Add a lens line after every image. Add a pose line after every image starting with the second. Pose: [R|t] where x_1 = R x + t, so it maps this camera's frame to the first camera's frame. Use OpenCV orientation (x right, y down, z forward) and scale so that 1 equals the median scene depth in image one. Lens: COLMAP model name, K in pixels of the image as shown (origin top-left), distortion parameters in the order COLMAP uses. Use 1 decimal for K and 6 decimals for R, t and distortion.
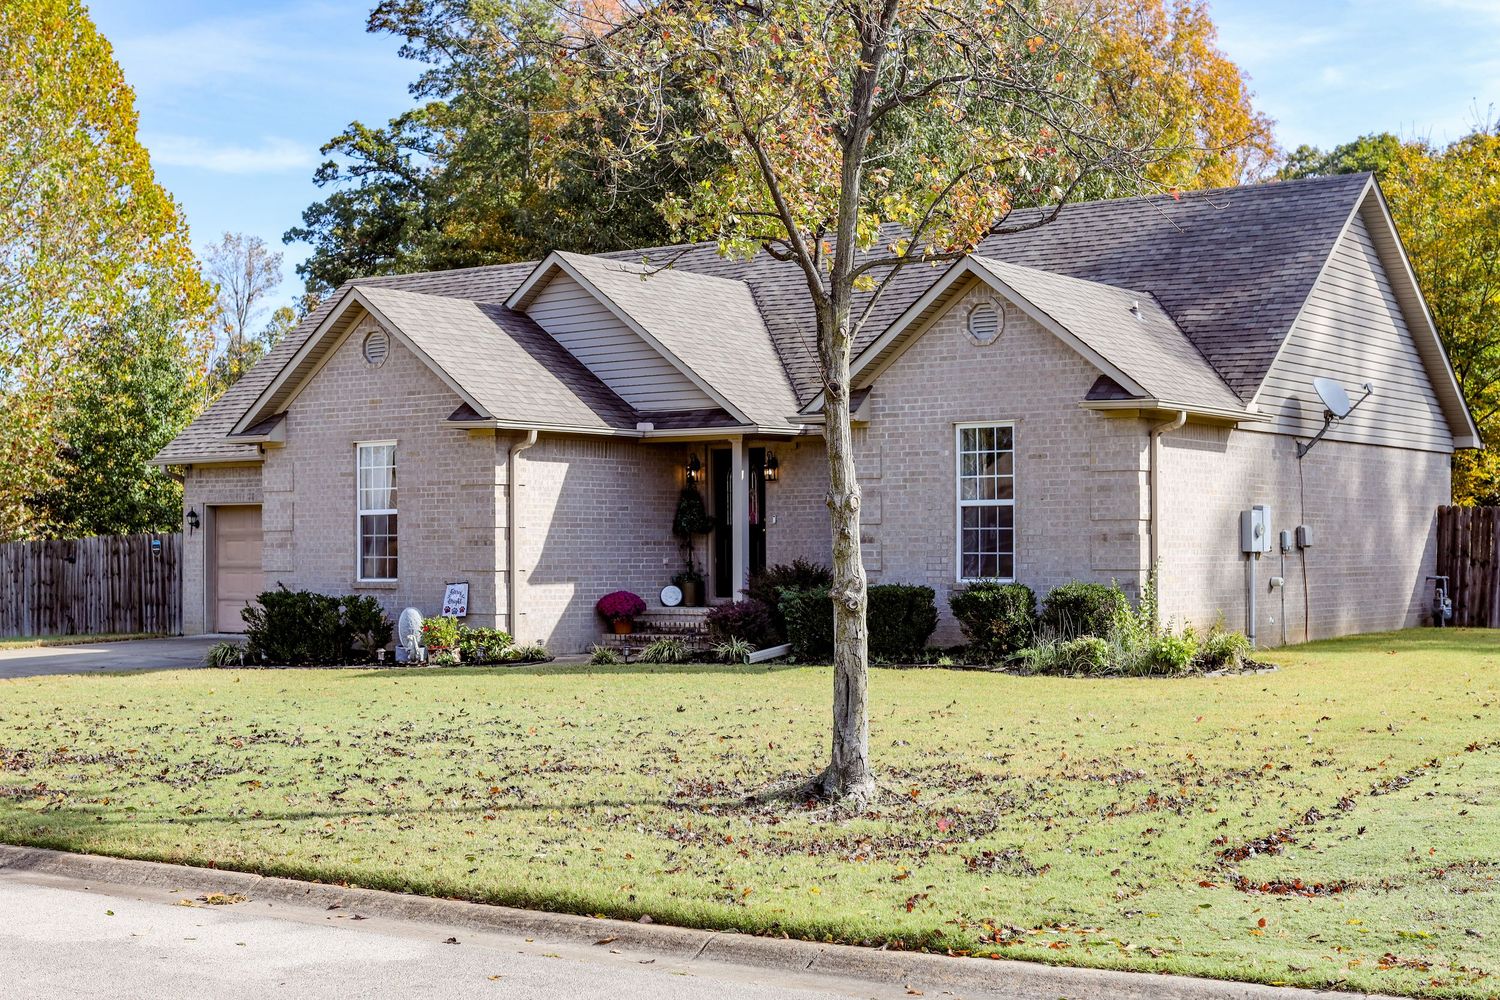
lens RADIAL K [[2150.0, 0, 750.6], [0, 2150.0, 502.5], [0, 0, 1]] dist [-0.114229, 0.000000]
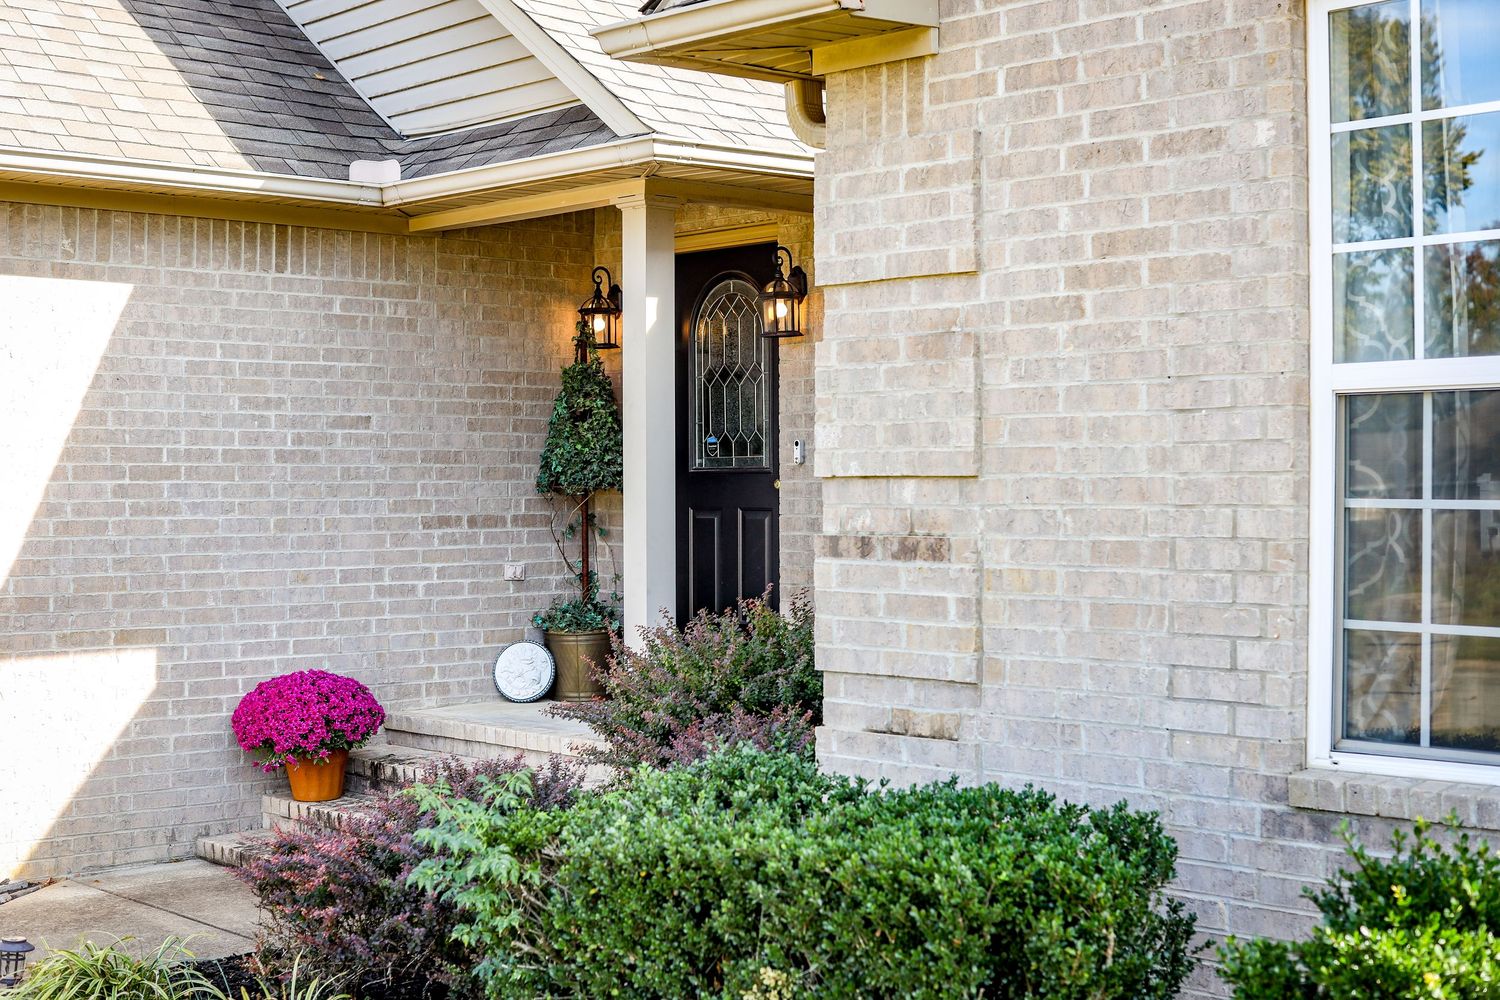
lens RADIAL K [[2150.0, 0, 749.2], [0, 2150.0, 496.3], [0, 0, 1]] dist [-0.114229, 0.000000]
pose [[0.978100, 0.002293, -0.208122, 0.076299], [0.004149, 0.999526, 0.030510, 0.004631], [0.208093, -0.030705, 0.977627, 0.703701]]
